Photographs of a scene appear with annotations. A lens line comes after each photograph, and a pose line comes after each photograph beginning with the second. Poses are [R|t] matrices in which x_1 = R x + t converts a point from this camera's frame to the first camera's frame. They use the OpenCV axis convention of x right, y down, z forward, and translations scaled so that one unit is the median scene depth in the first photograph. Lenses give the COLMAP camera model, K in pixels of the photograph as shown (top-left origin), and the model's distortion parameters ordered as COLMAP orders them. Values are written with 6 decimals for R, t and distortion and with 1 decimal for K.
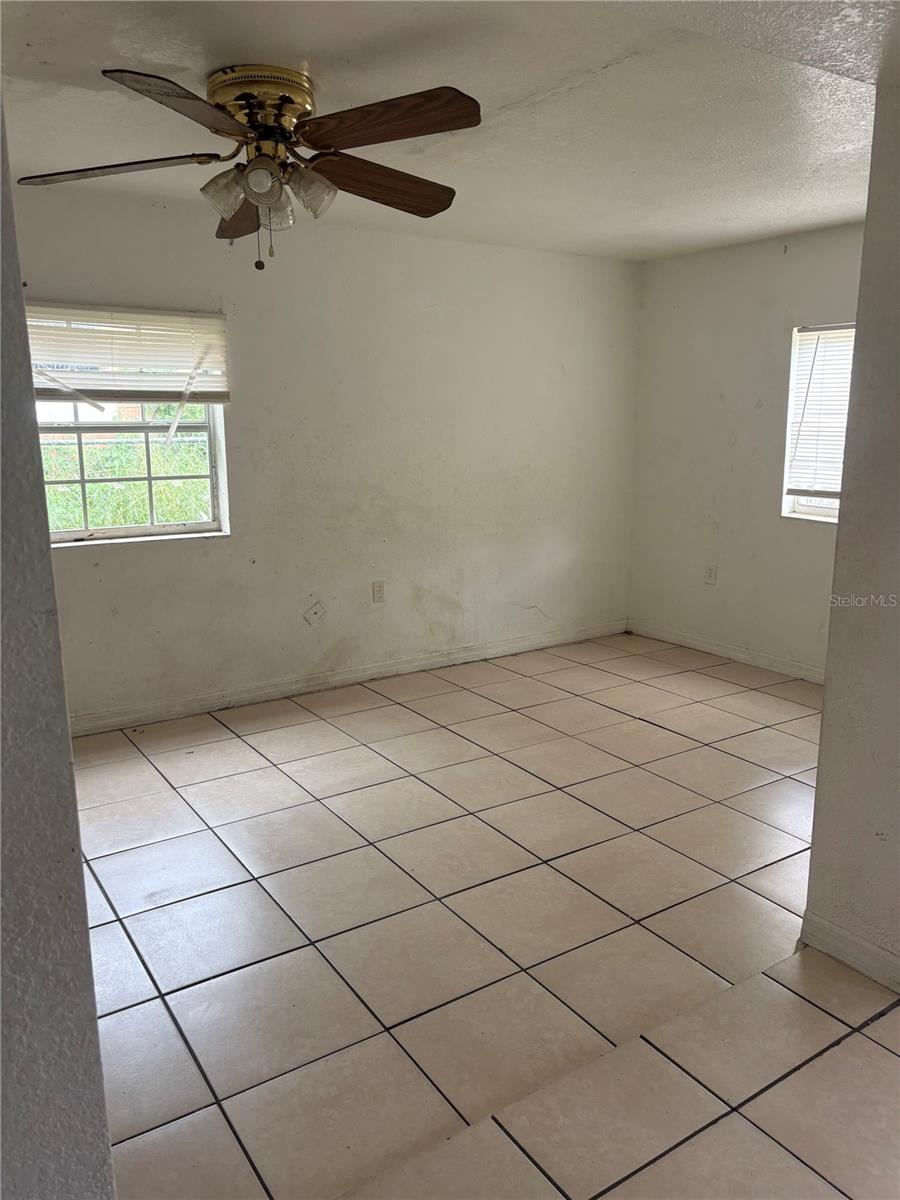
lens RADIAL K [[910.3, 0, 448.4], [0, 910.3, 595.5], [0, 0, 1]] dist [0.050176, -0.054047]
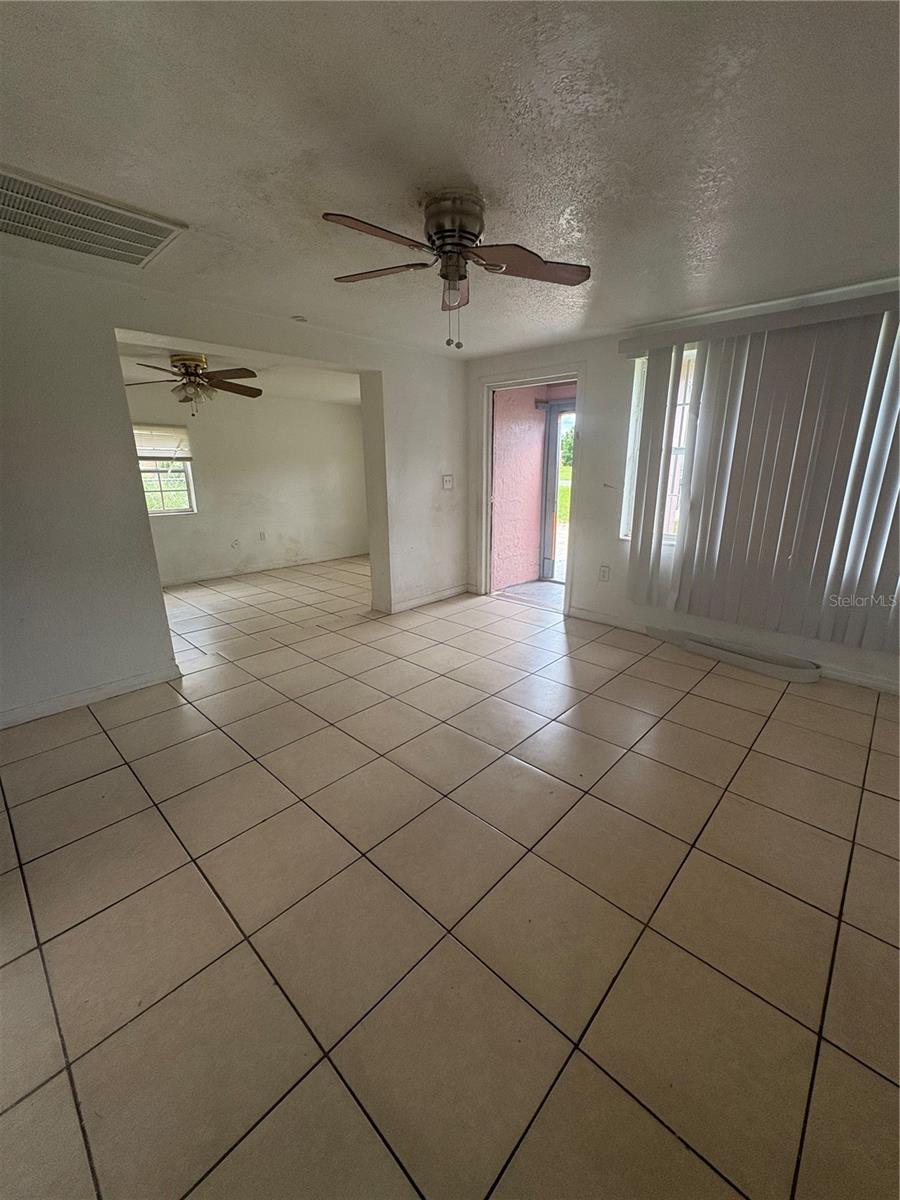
lens RADIAL K [[476.8, 0, 452.3], [0, 476.8, 597.7], [0, 0, 1]] dist [-0.000888, 0.000333]
pose [[0.974080, -0.062117, 0.217507, 0.167746], [0.049149, 0.996704, 0.064539, 0.129961], [-0.220799, -0.052176, 0.973923, -0.524313]]
